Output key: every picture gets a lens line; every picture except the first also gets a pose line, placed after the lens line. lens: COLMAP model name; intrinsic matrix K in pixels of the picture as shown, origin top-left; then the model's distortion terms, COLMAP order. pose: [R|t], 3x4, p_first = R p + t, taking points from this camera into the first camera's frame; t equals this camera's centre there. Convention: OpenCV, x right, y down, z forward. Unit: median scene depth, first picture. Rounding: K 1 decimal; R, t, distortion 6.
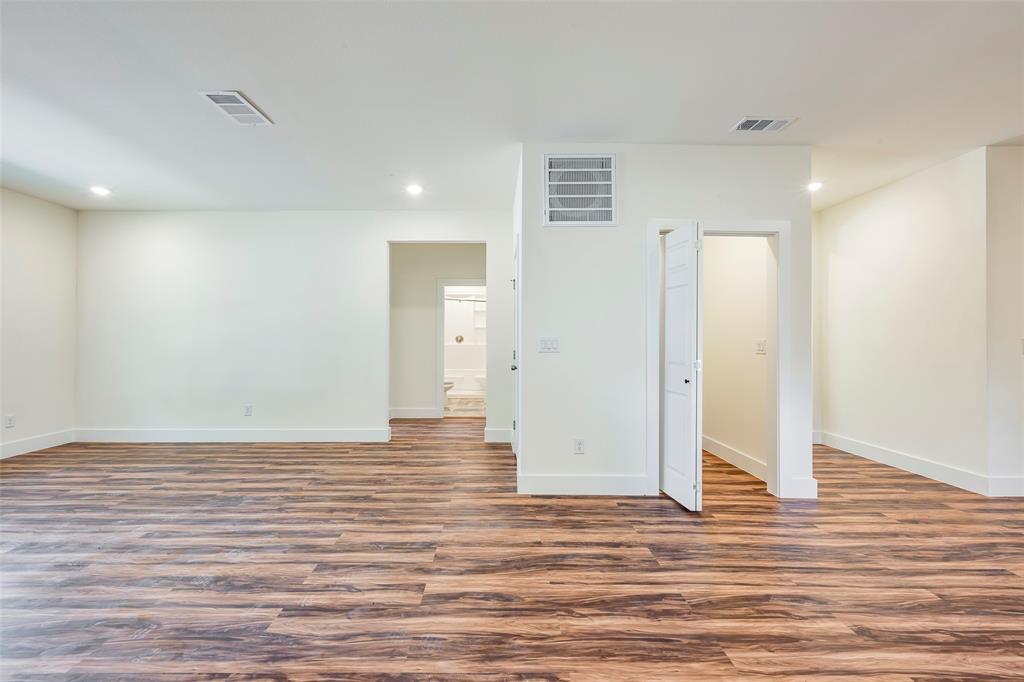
lens RADIAL K [[417.8, 0, 490.3], [0, 417.8, 335.2], [0, 0, 1]] dist [-0.002063, 0.000723]
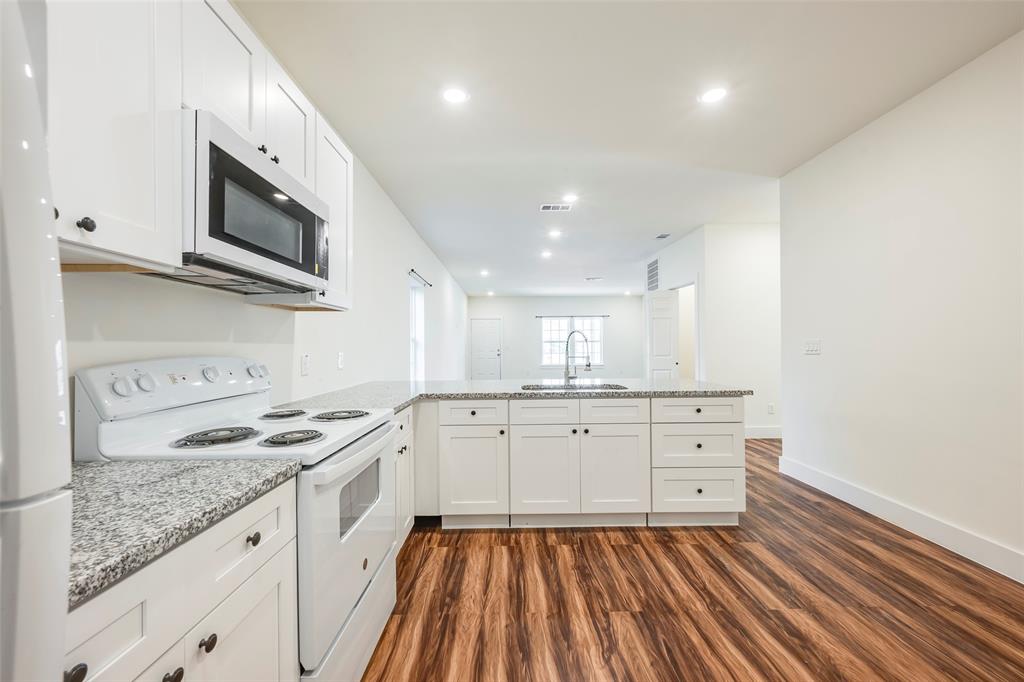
lens RADIAL K [[404.4, 0, 511.5], [0, 404.4, 341.8], [0, 0, 1]] dist [-0.001880, 0.001349]
pose [[0.013401, -0.012312, -0.999834, 2.915755], [0.018666, 0.999753, -0.012061, 0.013786], [0.999736, -0.018501, 0.013628, 0.265621]]
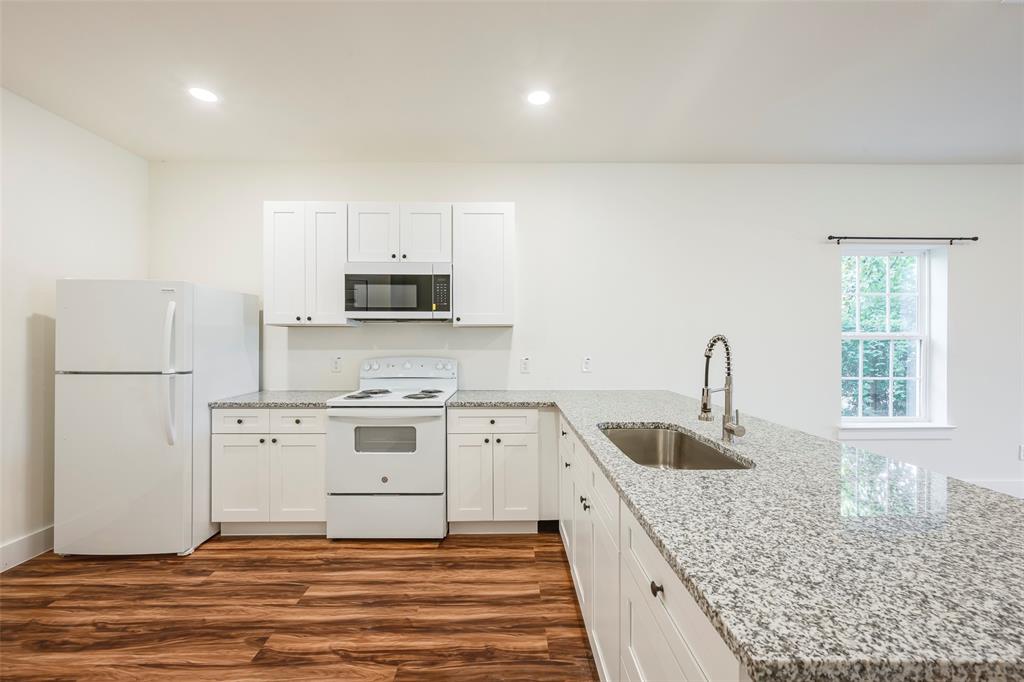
lens RADIAL K [[404.4, 0, 505.4], [0, 404.4, 338.5], [0, 0, 1]] dist [-0.001880, 0.001349]
pose [[-0.999951, -0.002235, -0.009671, 2.058682], [-0.002113, 0.999918, -0.012609, -0.020940], [0.009698, -0.012588, -0.999874, 1.061020]]
